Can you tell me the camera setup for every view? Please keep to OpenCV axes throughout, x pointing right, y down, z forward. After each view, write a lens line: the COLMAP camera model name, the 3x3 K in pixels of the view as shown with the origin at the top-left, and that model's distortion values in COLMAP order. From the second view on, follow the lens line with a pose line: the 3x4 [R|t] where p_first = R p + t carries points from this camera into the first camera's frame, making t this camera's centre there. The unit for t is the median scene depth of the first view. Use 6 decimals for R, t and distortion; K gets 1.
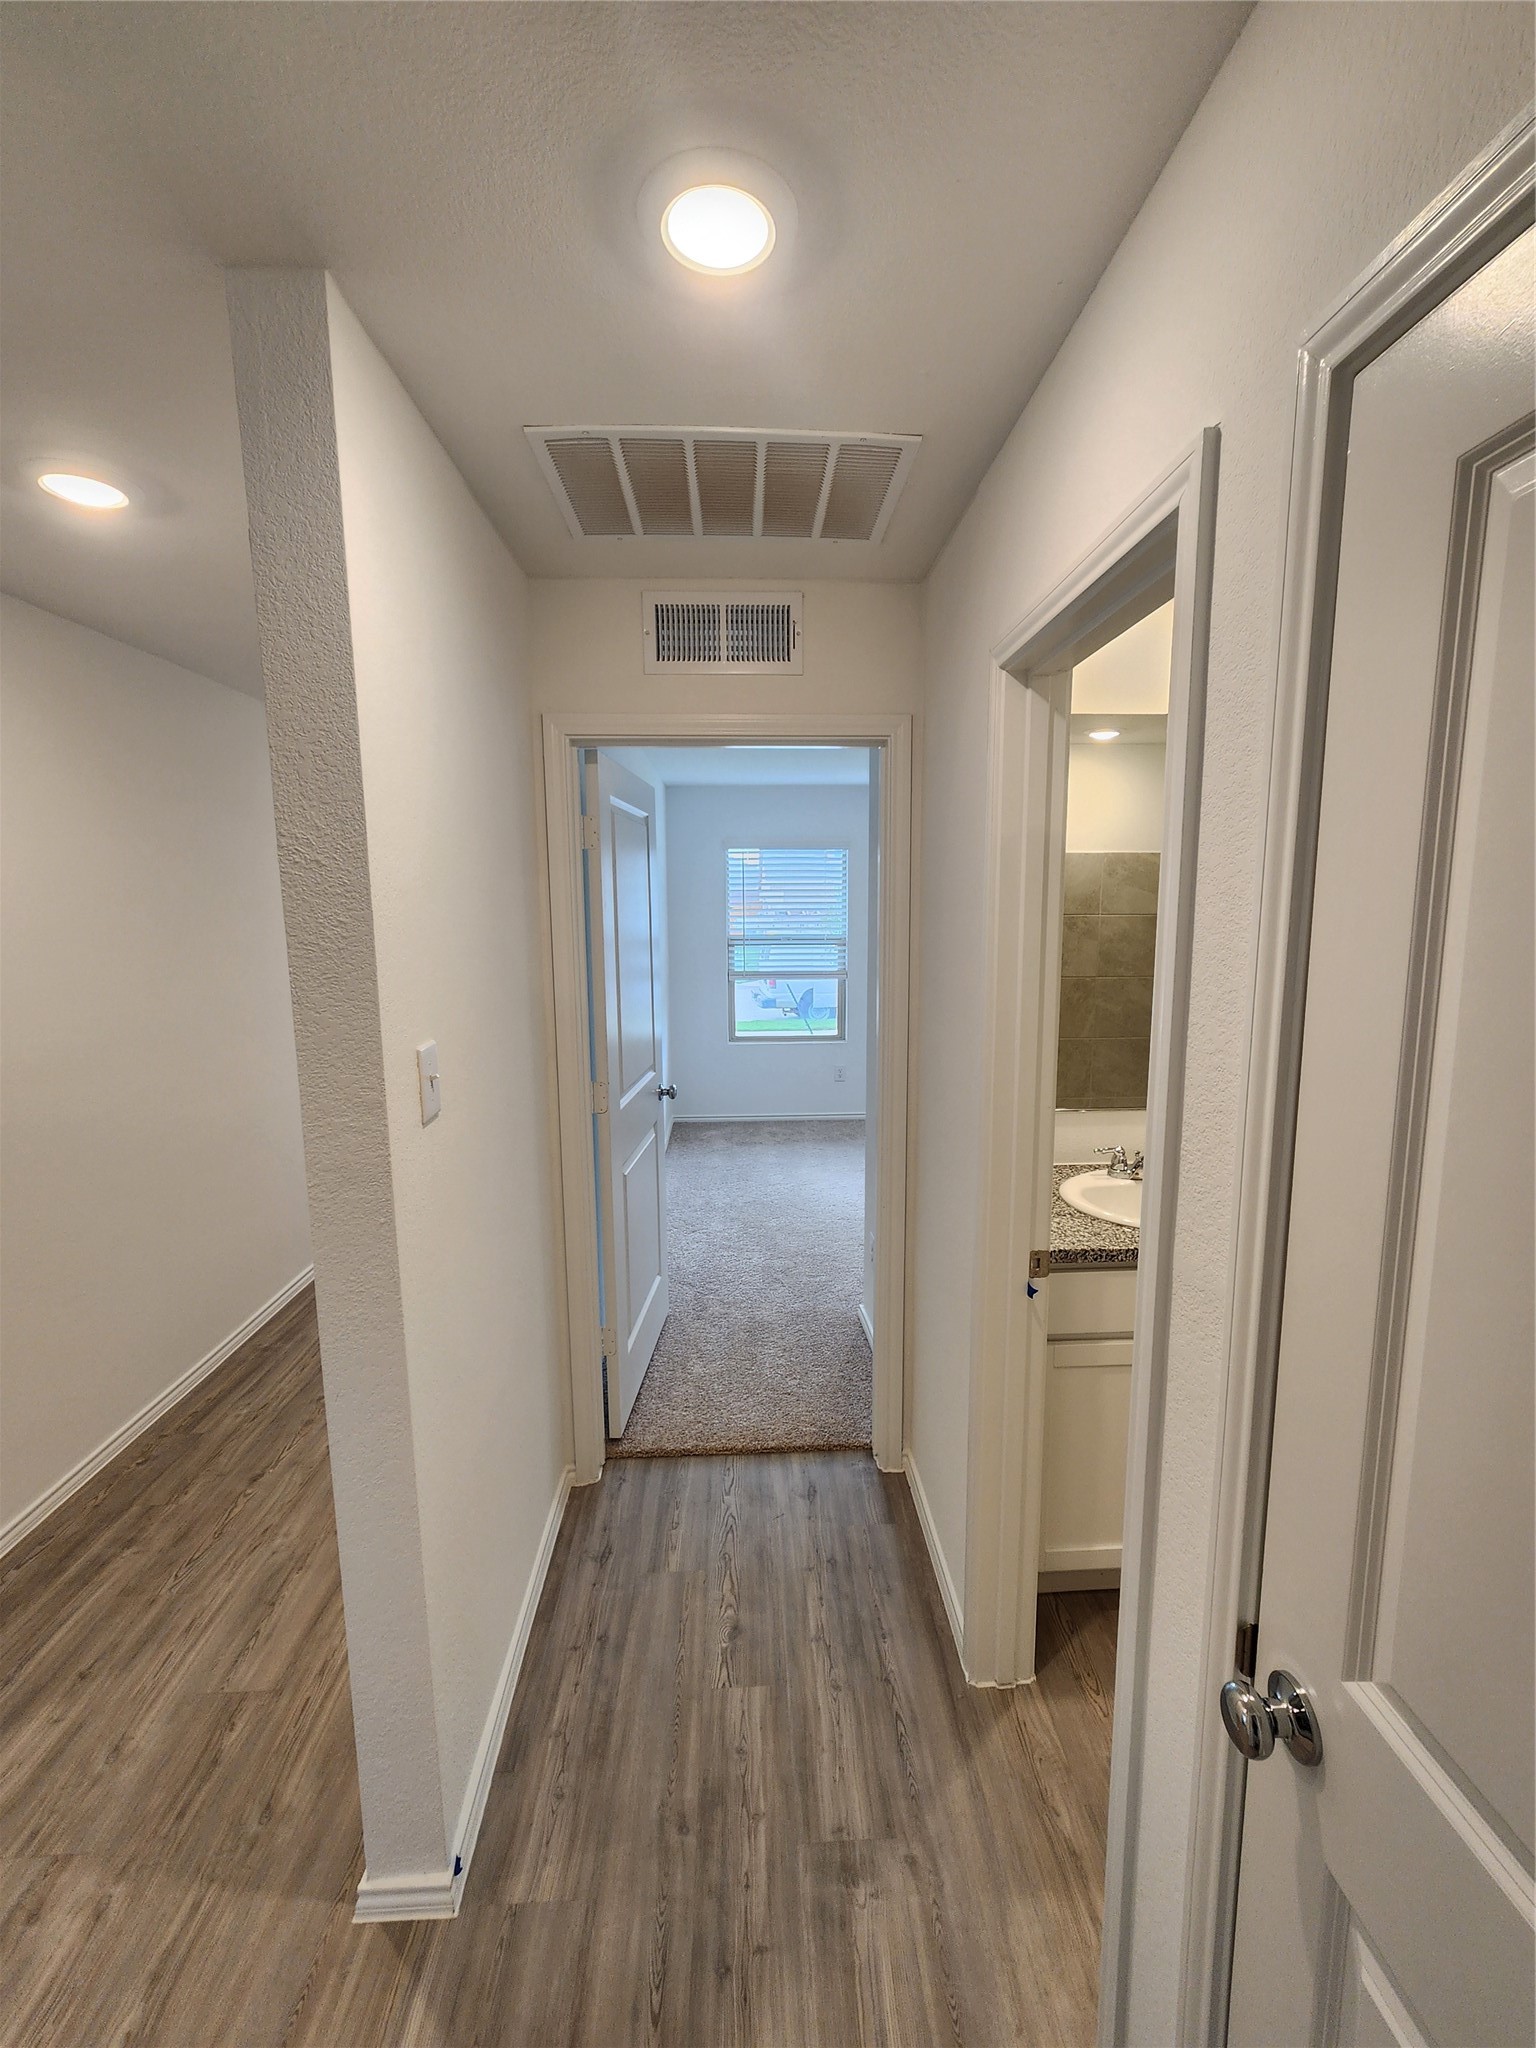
lens RADIAL K [[838.3, 0, 771.4], [0, 838.3, 1018.8], [0, 0, 1]] dist [-0.000635, -0.000058]
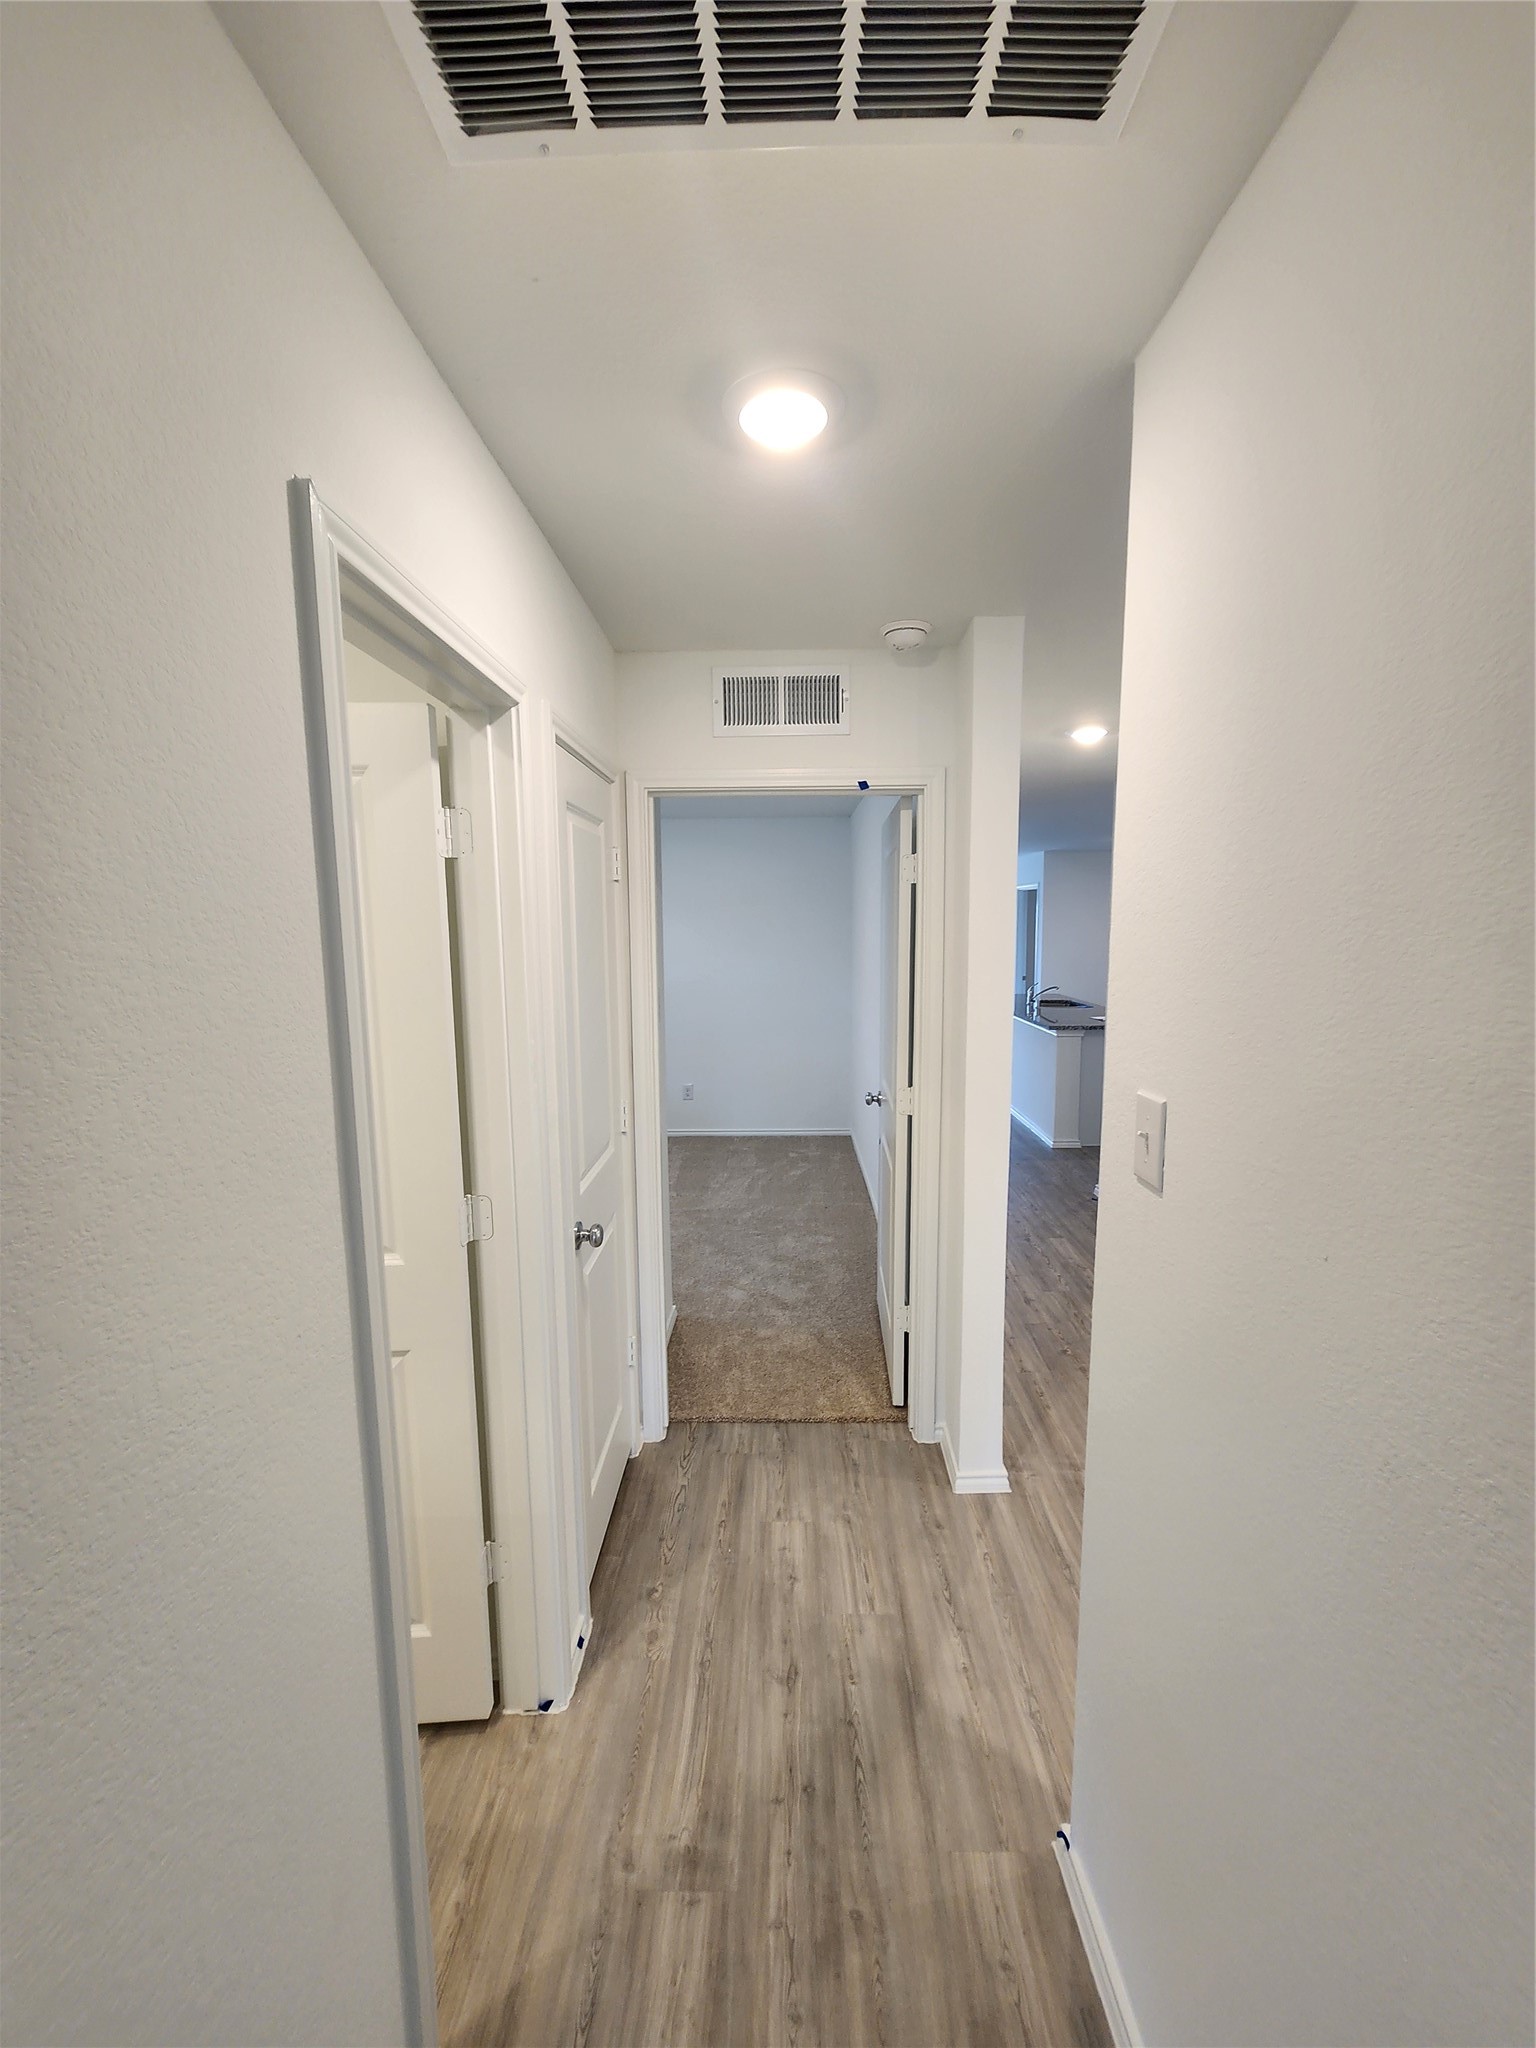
lens RADIAL K [[838.3, 0, 768.1], [0, 838.3, 1024.0], [0, 0, 1]] dist [-0.000635, -0.000058]
pose [[-0.998005, 0.008468, 0.062557, -0.076468], [0.024534, 0.965088, 0.260774, -0.251185], [-0.058165, 0.261789, -0.963371, 1.713487]]
